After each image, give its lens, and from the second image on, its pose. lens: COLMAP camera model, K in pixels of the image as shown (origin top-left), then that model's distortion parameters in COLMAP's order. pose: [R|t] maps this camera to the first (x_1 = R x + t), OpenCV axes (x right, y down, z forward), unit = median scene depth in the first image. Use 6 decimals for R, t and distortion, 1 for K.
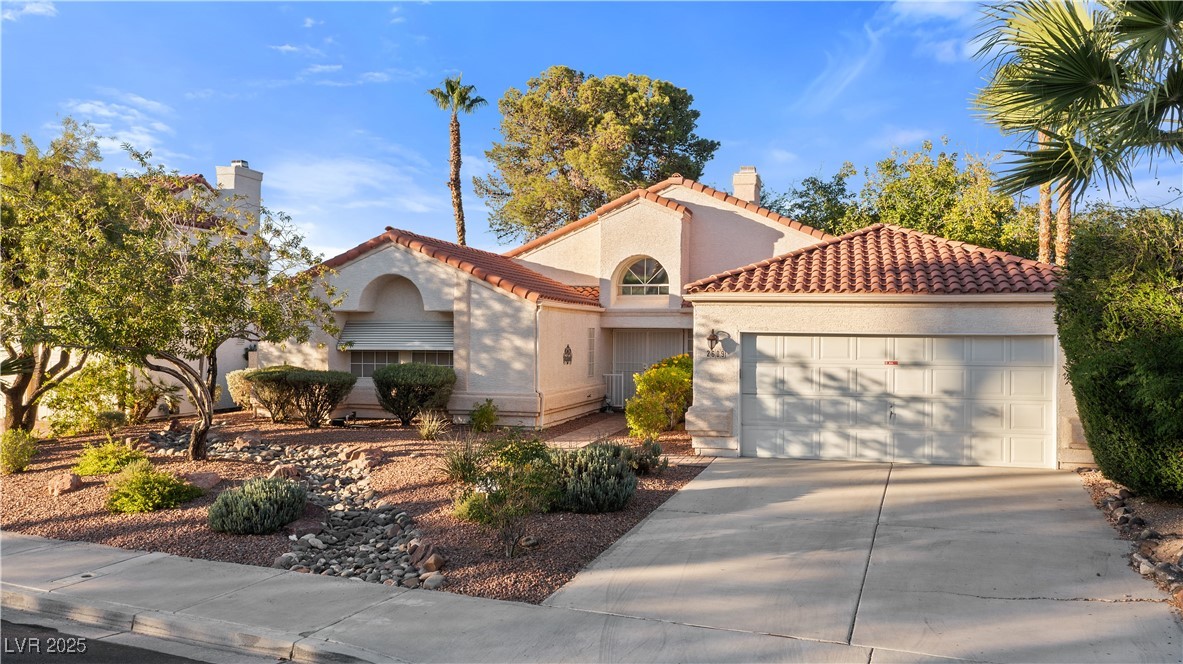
lens RADIAL K [[964.5, 0, 585.0], [0, 964.5, 336.2], [0, 0, 1]] dist [-0.015246, 0.009046]
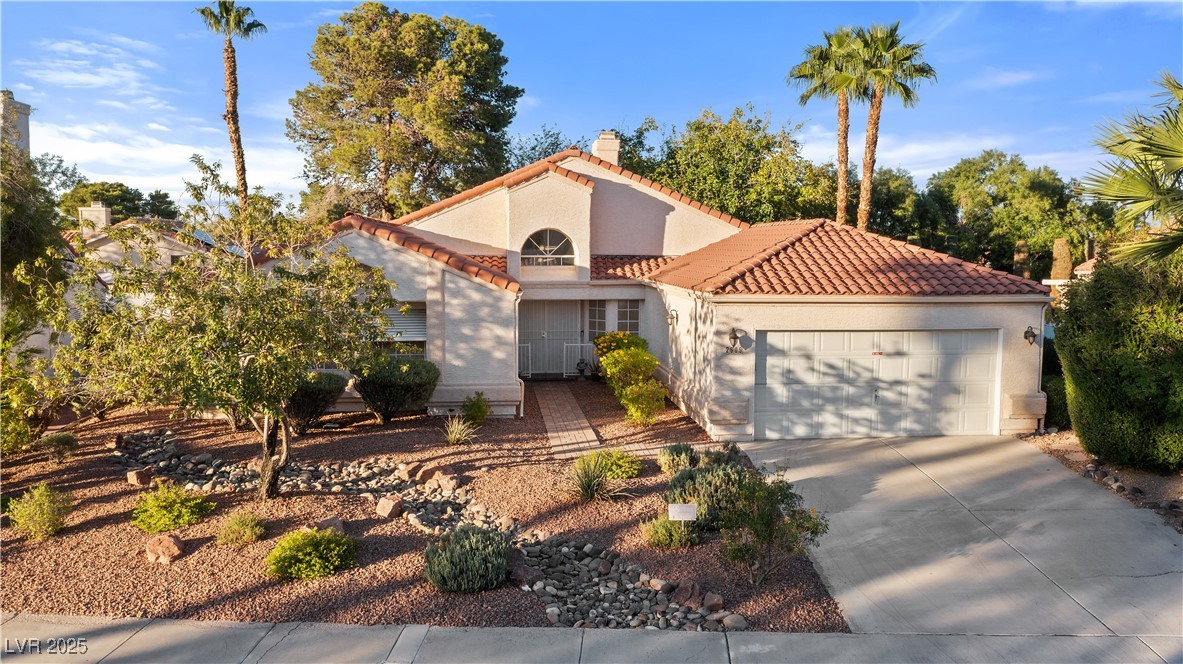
lens RADIAL K [[964.5, 0, 599.8], [0, 964.5, 331.1], [0, 0, 1]] dist [-0.015246, 0.009046]
pose [[0.929027, -0.039303, 0.367919, -0.338832], [0.005114, 0.995612, 0.093441, -0.087719], [-0.369977, -0.084928, 0.925151, 0.033853]]
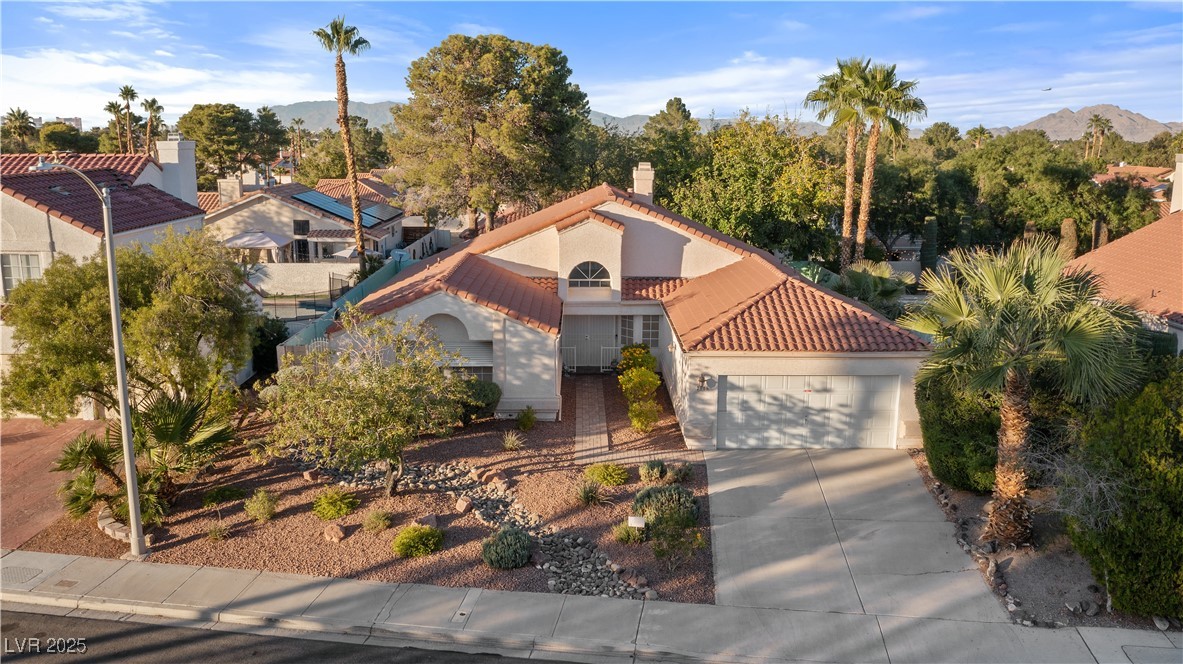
lens RADIAL K [[964.5, 0, 593.5], [0, 964.5, 341.5], [0, 0, 1]] dist [-0.015246, 0.009046]
pose [[0.961887, -0.065684, 0.265441, -0.370276], [0.006665, 0.976065, 0.217379, -0.327904], [-0.273366, -0.207325, 0.939302, -0.338542]]
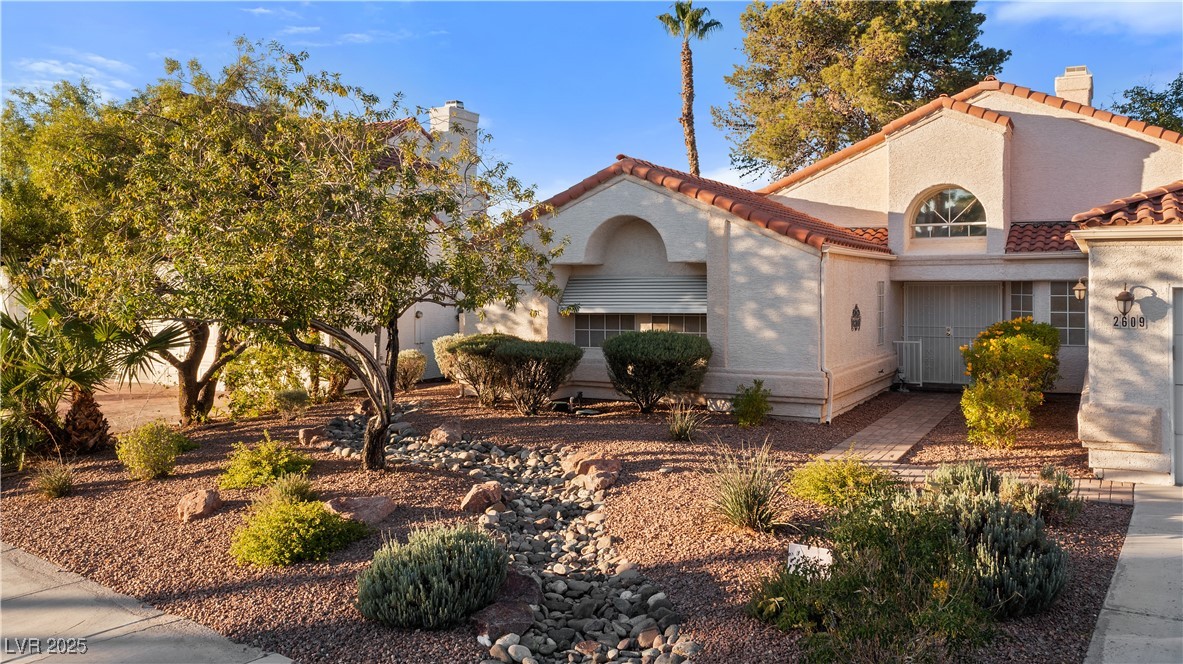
lens RADIAL K [[964.5, 0, 579.4], [0, 964.5, 286.1], [0, 0, 1]] dist [-0.015246, 0.009046]
pose [[0.972605, -0.010204, -0.232240, -0.058702], [0.009876, 0.999948, -0.002577, -0.006184], [0.232254, 0.000213, 0.972655, 0.243739]]
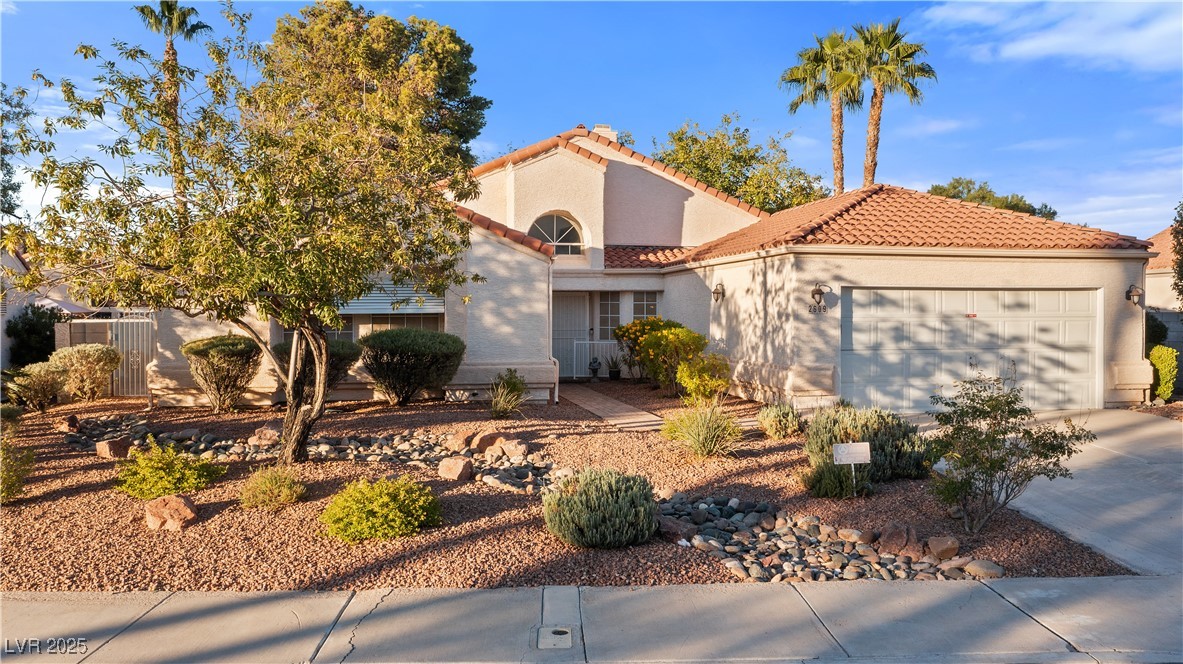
lens RADIAL K [[964.5, 0, 601.0], [0, 964.5, 332.9], [0, 0, 1]] dist [-0.015246, 0.009046]
pose [[0.892457, -0.019266, 0.450721, -0.398486], [0.010872, 0.999716, 0.021206, 0.016259], [-0.451001, -0.014025, 0.892413, 0.205710]]
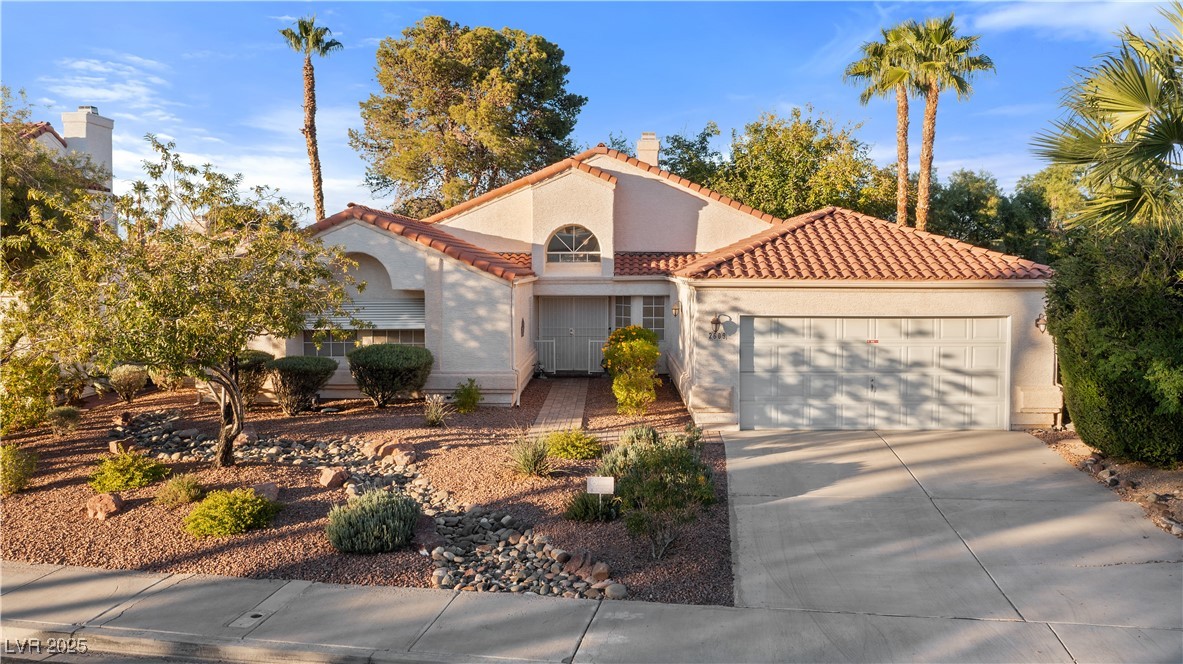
lens RADIAL K [[964.5, 0, 595.2], [0, 964.5, 320.5], [0, 0, 1]] dist [-0.015246, 0.009046]
pose [[0.970163, -0.023314, 0.241329, -0.209842], [0.009494, 0.998256, 0.058270, -0.051697], [-0.242267, -0.054241, 0.968692, -0.003957]]
